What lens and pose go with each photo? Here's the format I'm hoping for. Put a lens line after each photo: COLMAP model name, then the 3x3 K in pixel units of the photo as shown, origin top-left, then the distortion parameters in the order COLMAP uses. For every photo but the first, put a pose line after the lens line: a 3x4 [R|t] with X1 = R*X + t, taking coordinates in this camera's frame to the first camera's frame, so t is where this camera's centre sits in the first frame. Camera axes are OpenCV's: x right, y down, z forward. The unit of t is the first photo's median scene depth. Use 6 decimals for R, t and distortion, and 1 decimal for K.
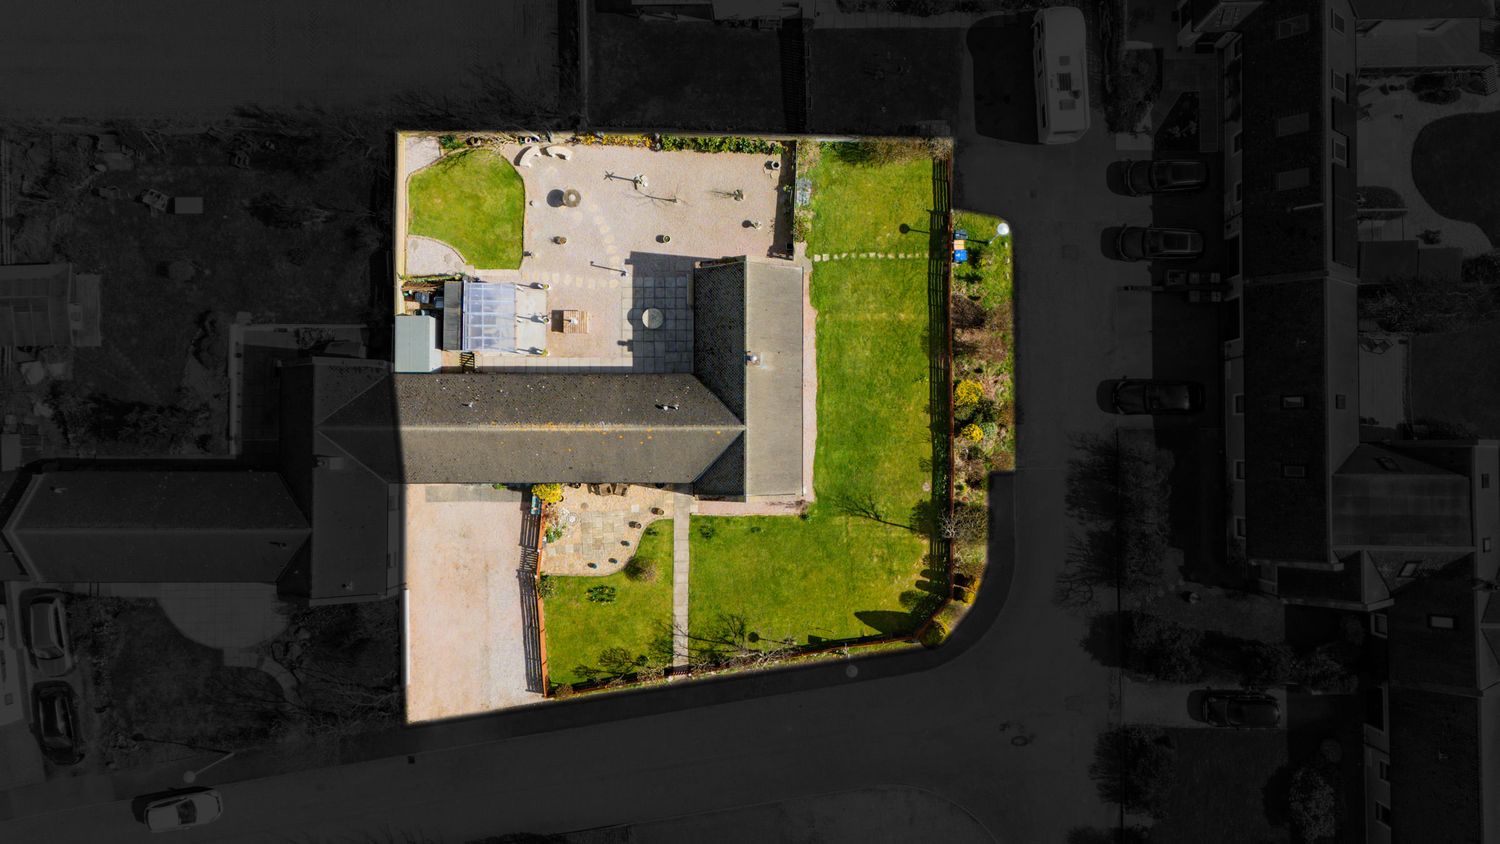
lens RADIAL K [[1090.4, 0, 756.3], [0, 1090.4, 429.7], [0, 0, 1]] dist [0.093273, -0.094709]
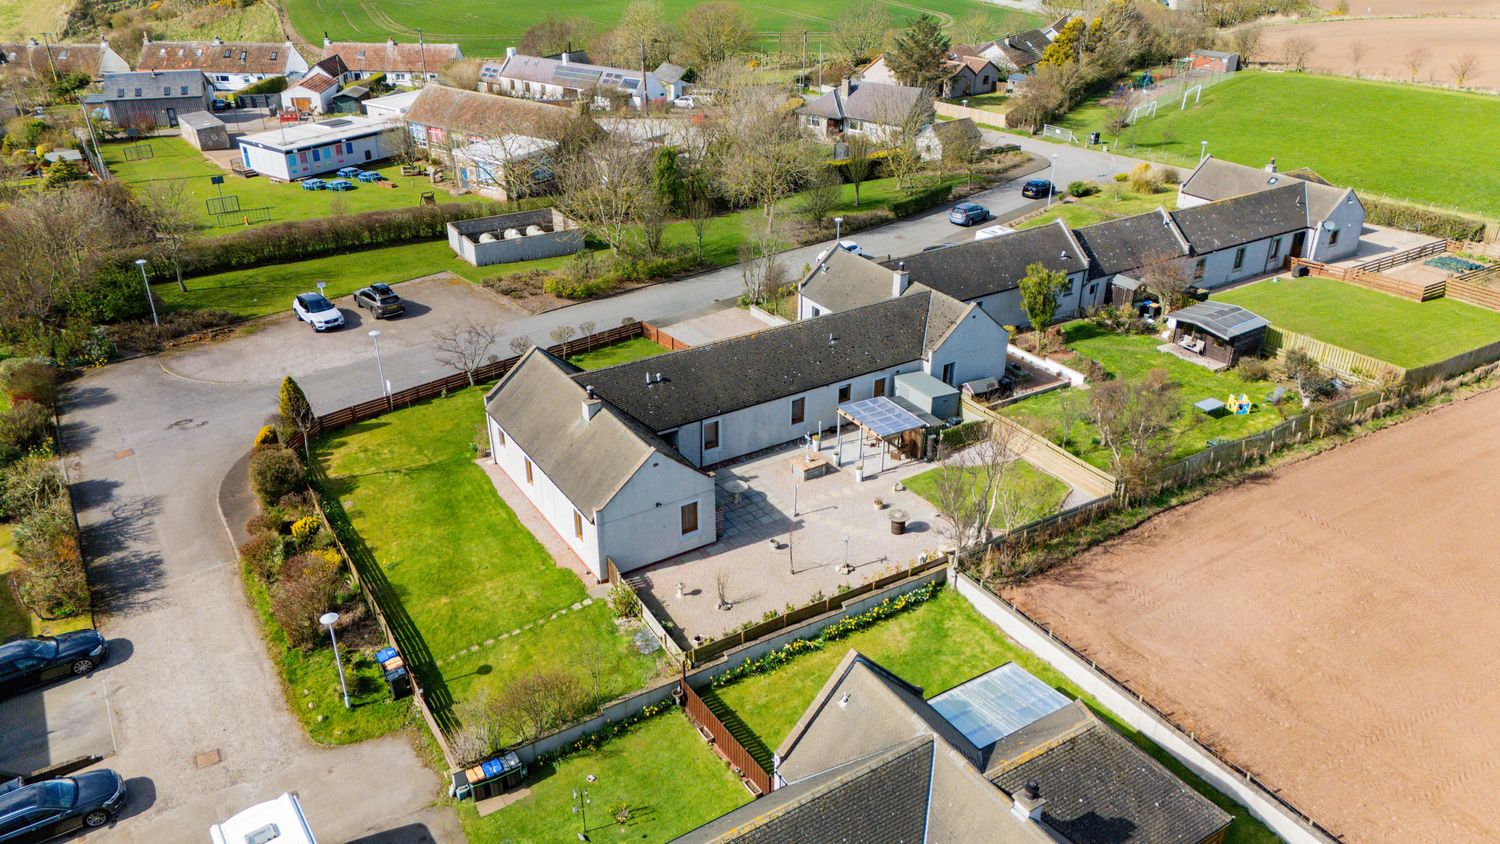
lens RADIAL K [[1095.7, 0, 754.2], [0, 1095.7, 416.8], [0, 0, 1]] dist [0.110273, -0.167226]
pose [[-0.843805, 0.270302, -0.463606, 0.266233], [-0.535483, -0.367134, 0.760573, -0.722417], [0.035379, 0.890028, 0.454531, 0.564572]]
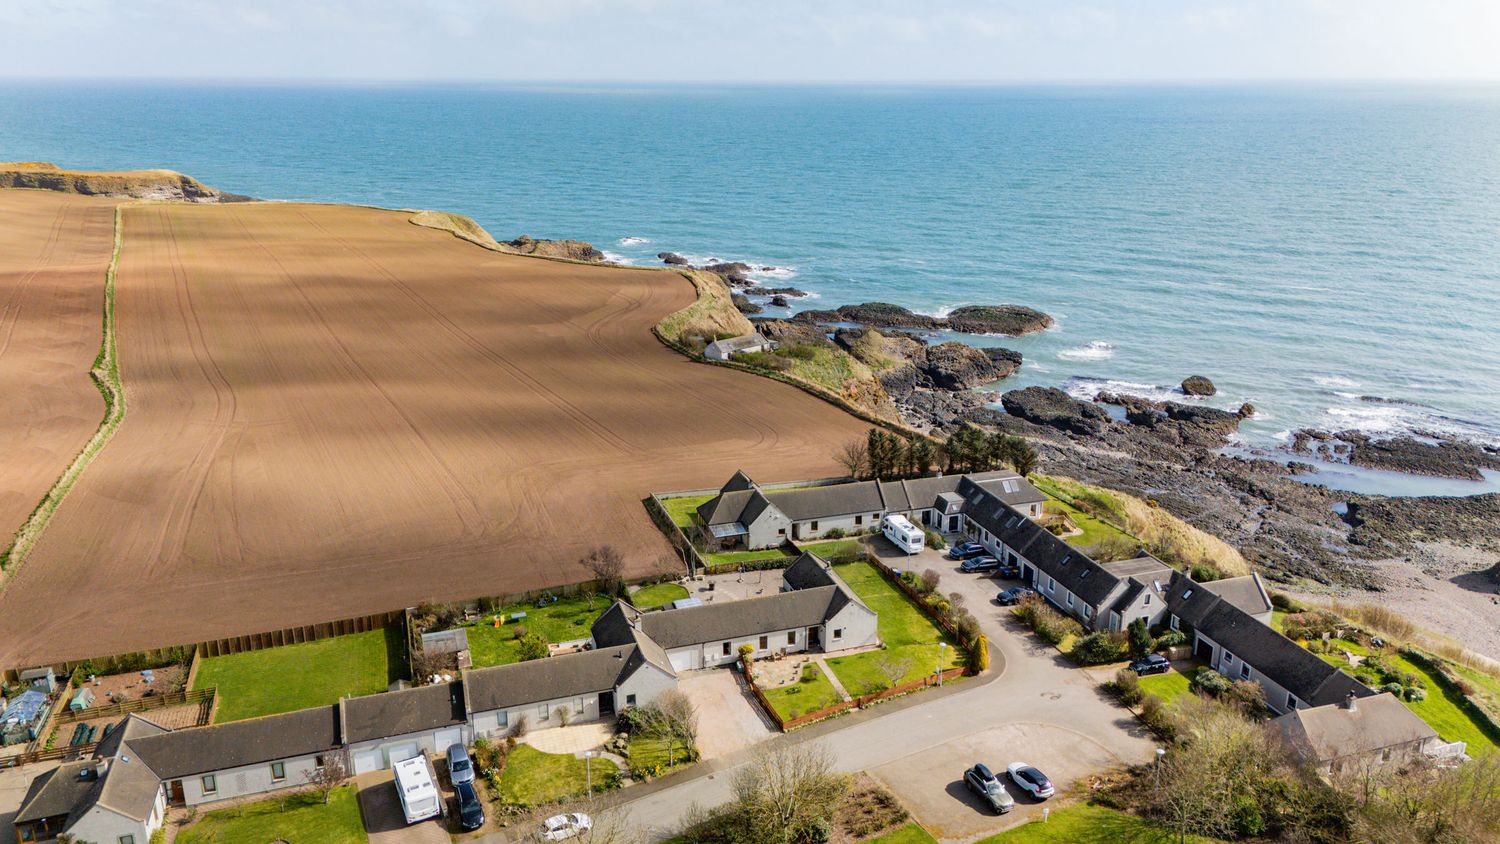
lens RADIAL K [[1095.7, 0, 754.2], [0, 1095.7, 416.8], [0, 0, 1]] dist [0.110273, -0.167226]
pose [[0.947684, -0.062996, 0.312931, -0.701136], [0.316873, 0.304039, -0.898416, 1.525925], [-0.038546, 0.950575, 0.308095, 0.080269]]
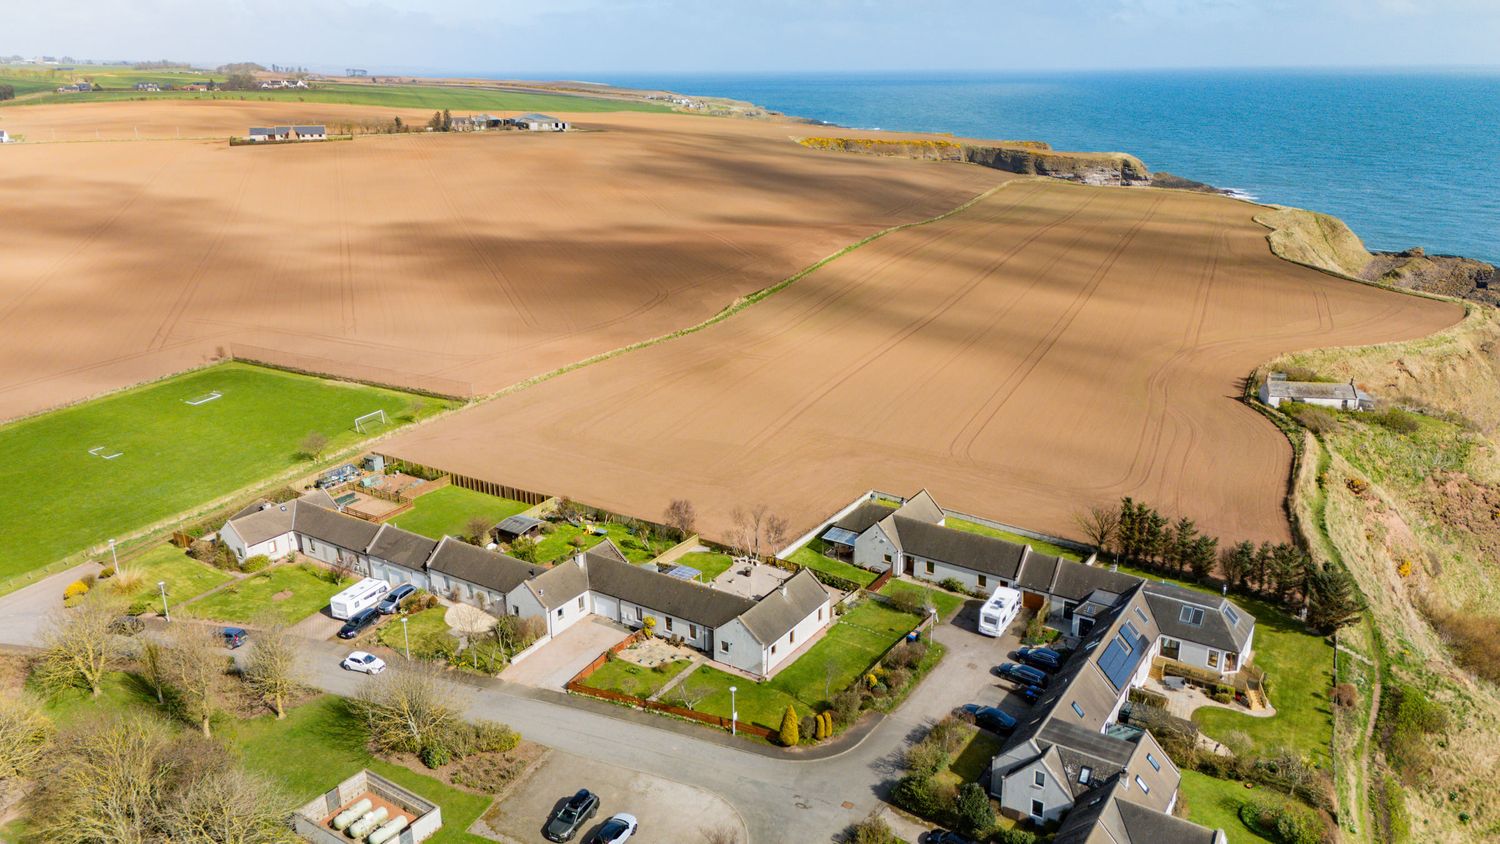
lens RADIAL K [[1095.7, 0, 754.2], [0, 1095.7, 416.8], [0, 0, 1]] dist [0.110273, -0.167226]
pose [[0.836615, 0.191549, -0.513210, 0.814171], [-0.547731, 0.278640, -0.788892, 1.283063], [-0.008111, 0.941100, 0.338032, 0.053944]]
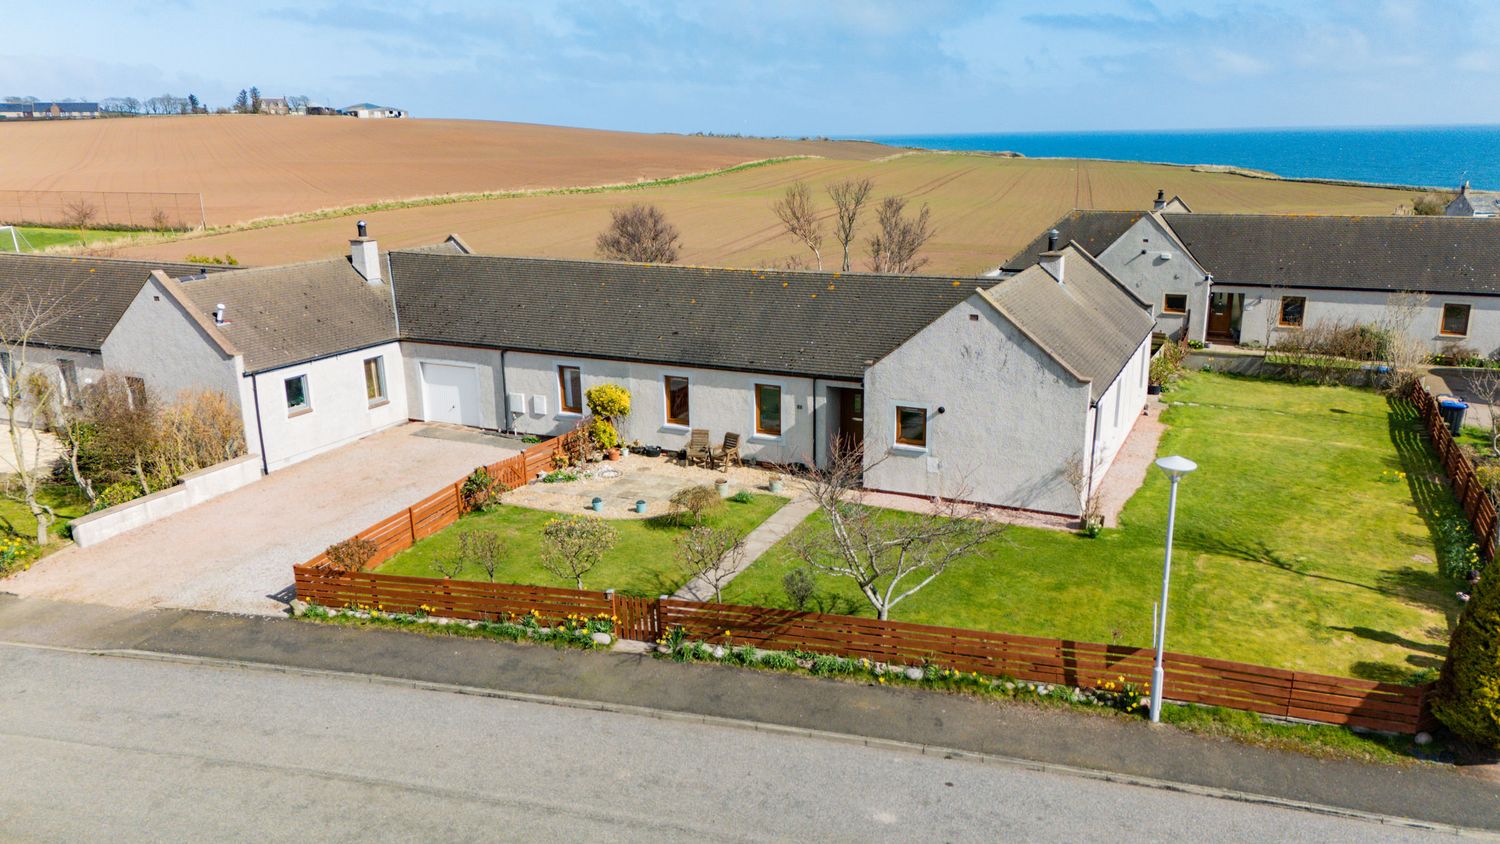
lens RADIAL K [[1090.4, 0, 756.3], [0, 1090.4, 429.7], [0, 0, 1]] dist [0.093273, -0.094709]
pose [[0.902499, 0.132240, -0.409887, 0.097623], [-0.430649, 0.263736, -0.863125, 0.484697], [-0.006038, 0.955487, 0.294970, 0.833021]]
